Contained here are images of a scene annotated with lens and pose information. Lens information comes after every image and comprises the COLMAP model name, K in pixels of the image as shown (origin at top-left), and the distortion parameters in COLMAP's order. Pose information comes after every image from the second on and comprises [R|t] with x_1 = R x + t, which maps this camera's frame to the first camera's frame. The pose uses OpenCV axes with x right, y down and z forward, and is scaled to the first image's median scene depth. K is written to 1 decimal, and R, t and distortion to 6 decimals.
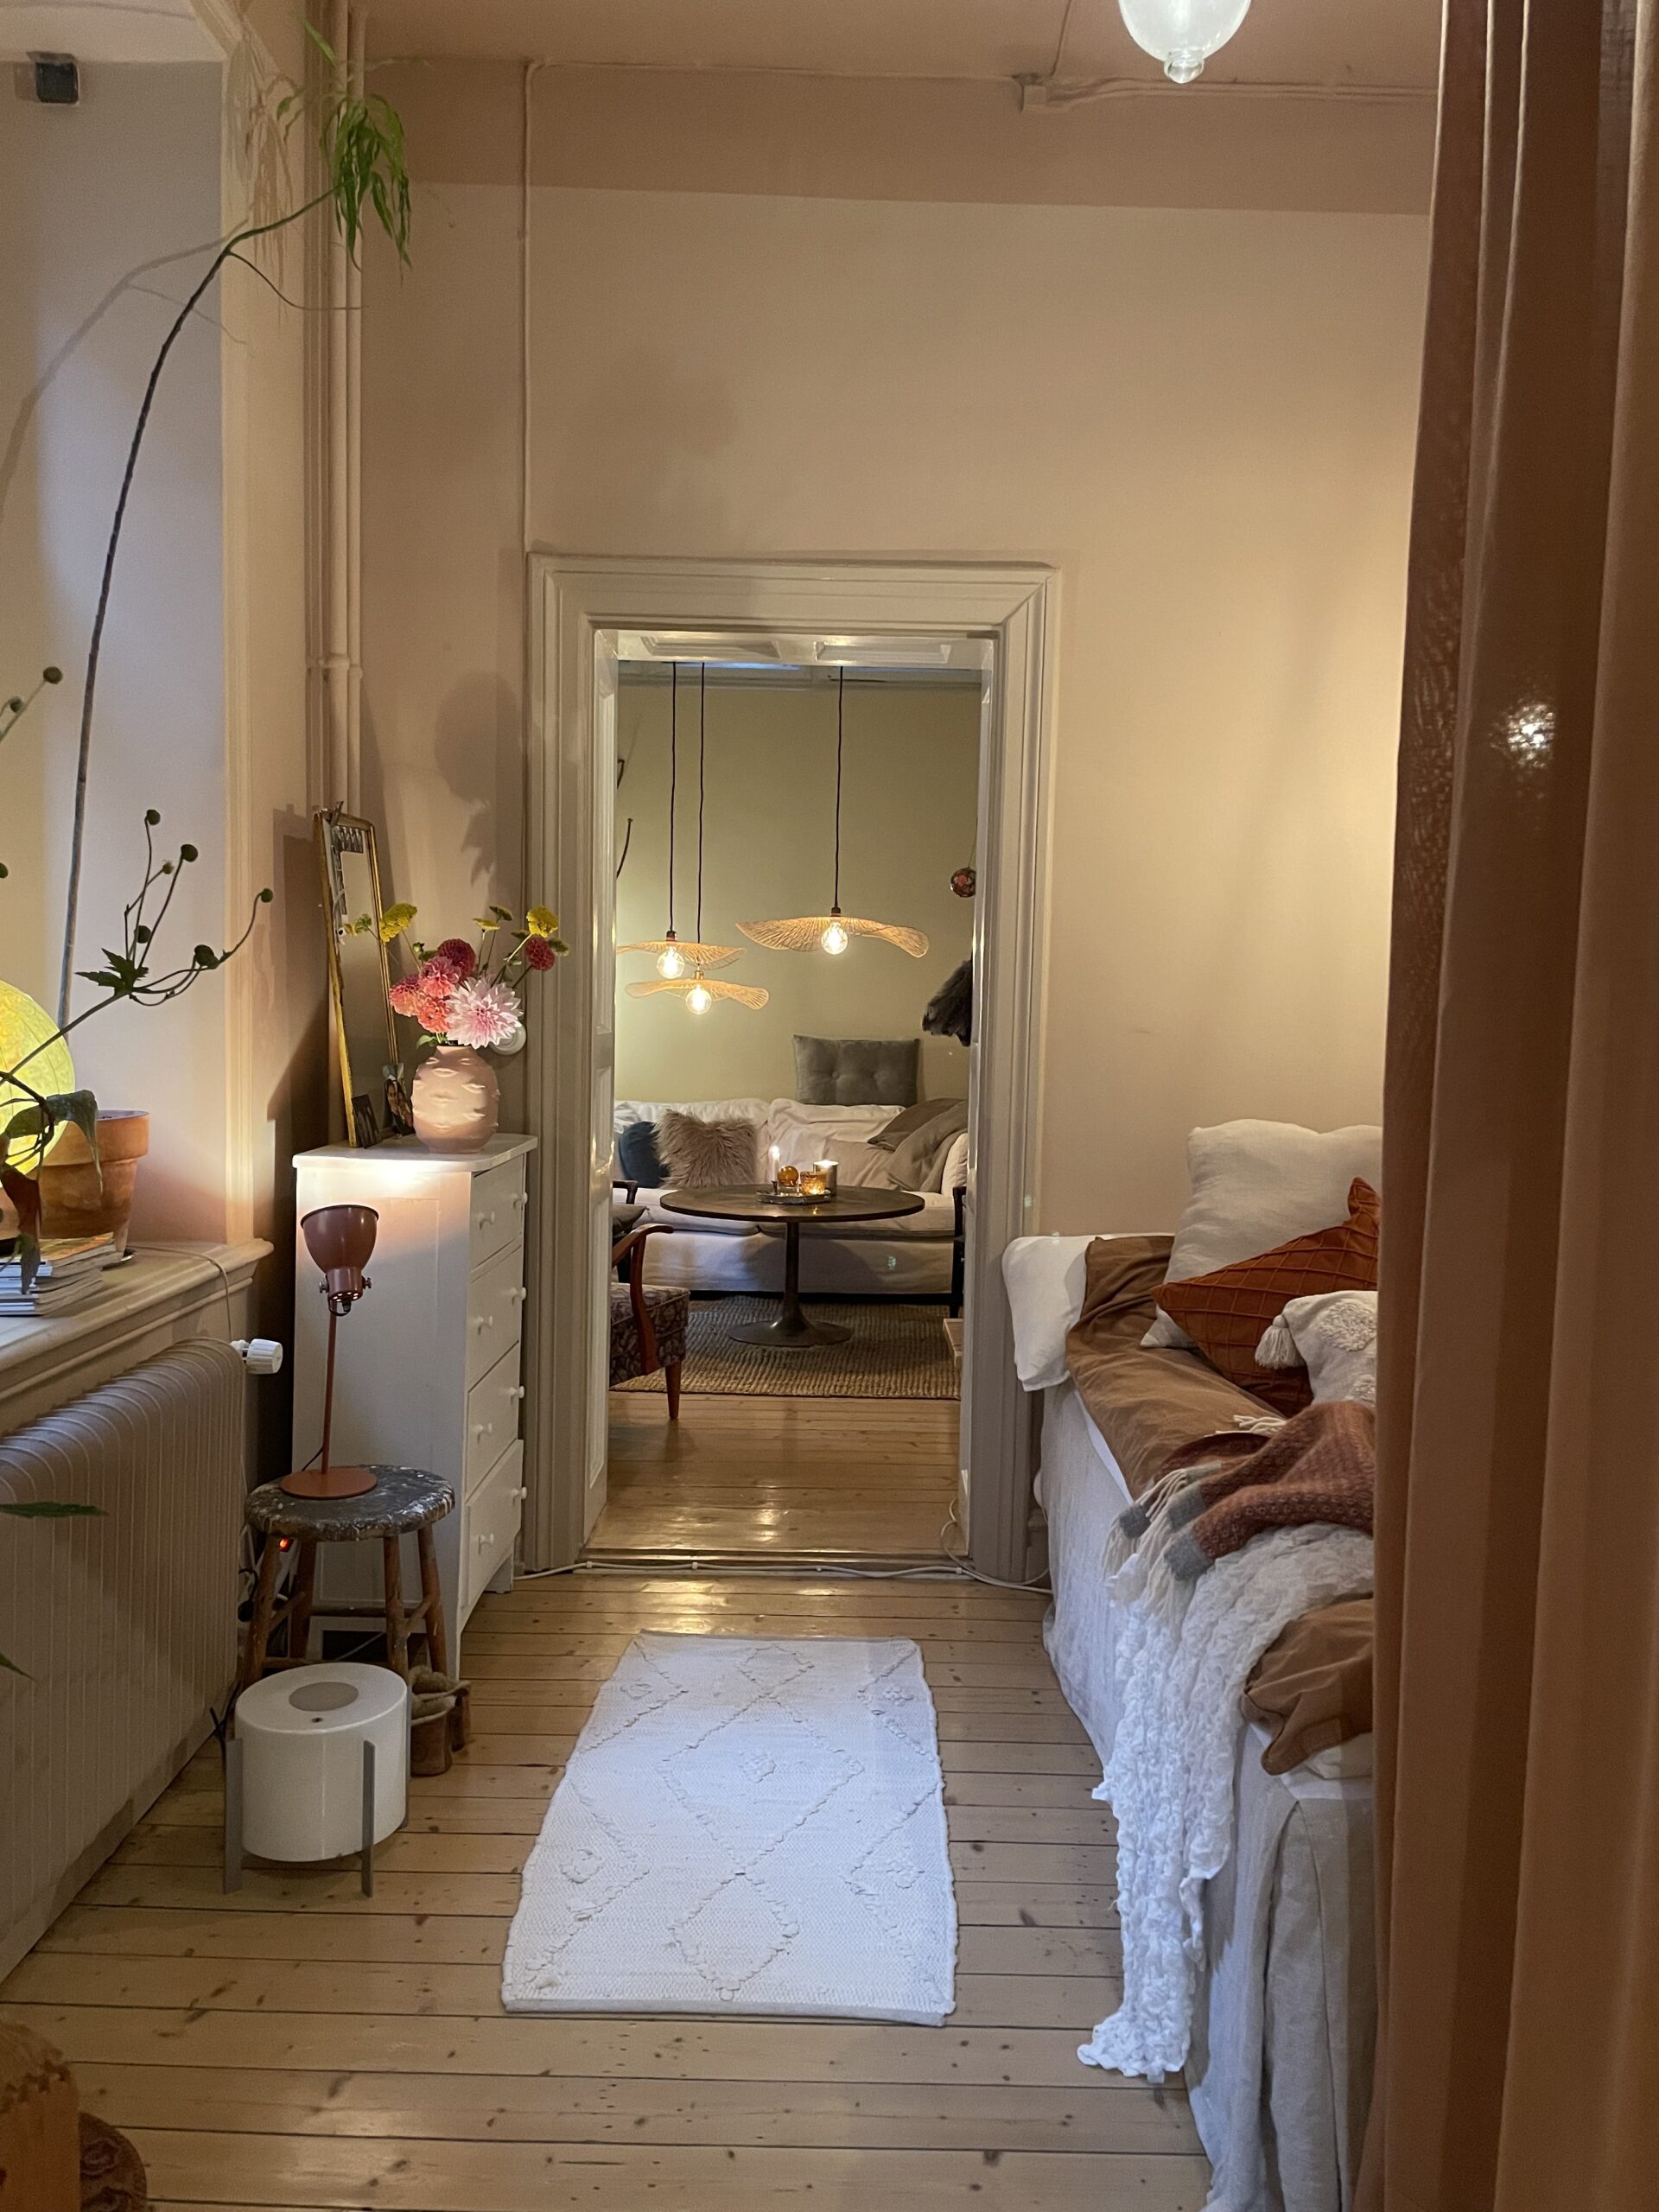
lens RADIAL K [[1727.6, 0, 862.3], [0, 1727.6, 1100.1], [0, 0, 1]] dist [0.074525, -0.091369]
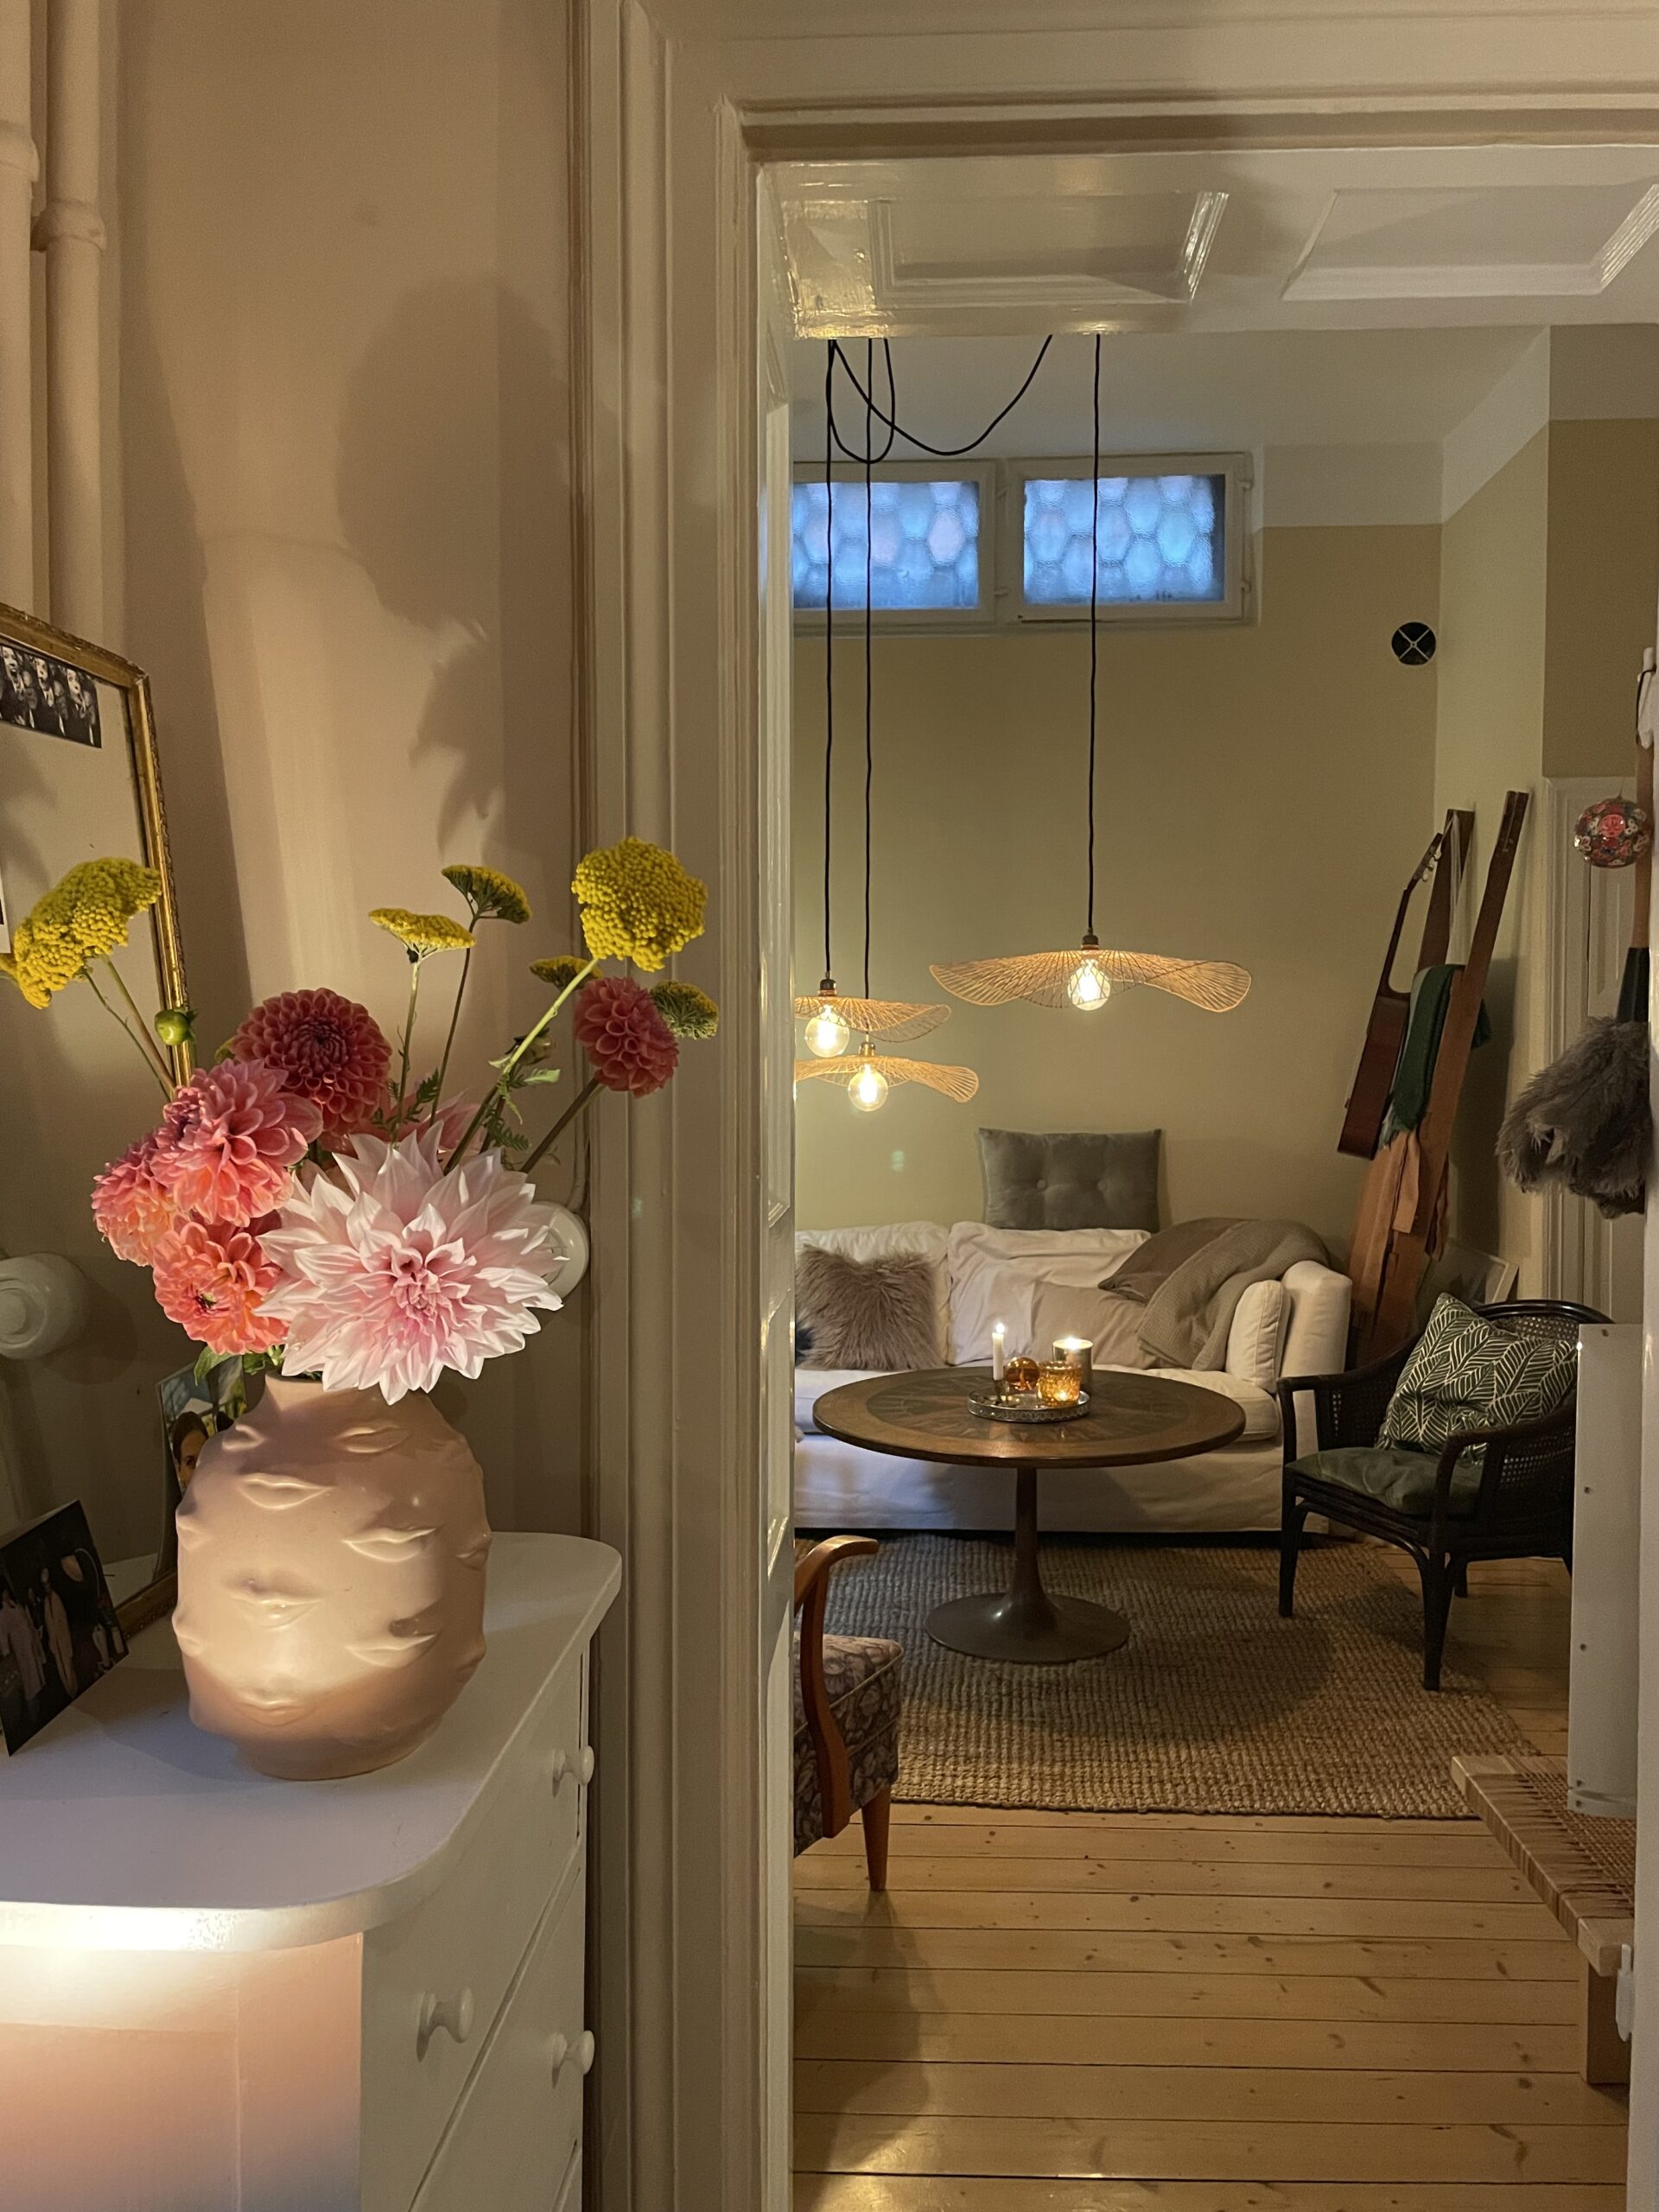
lens RADIAL K [[1727.6, 0, 837.8], [0, 1727.6, 1084.4], [0, 0, 1]] dist [0.074525, -0.091369]
pose [[0.998249, -0.020936, -0.055325, -0.120020], [0.018620, 0.998942, -0.042056, -0.056306], [0.056147, 0.040952, 0.997582, 0.634510]]
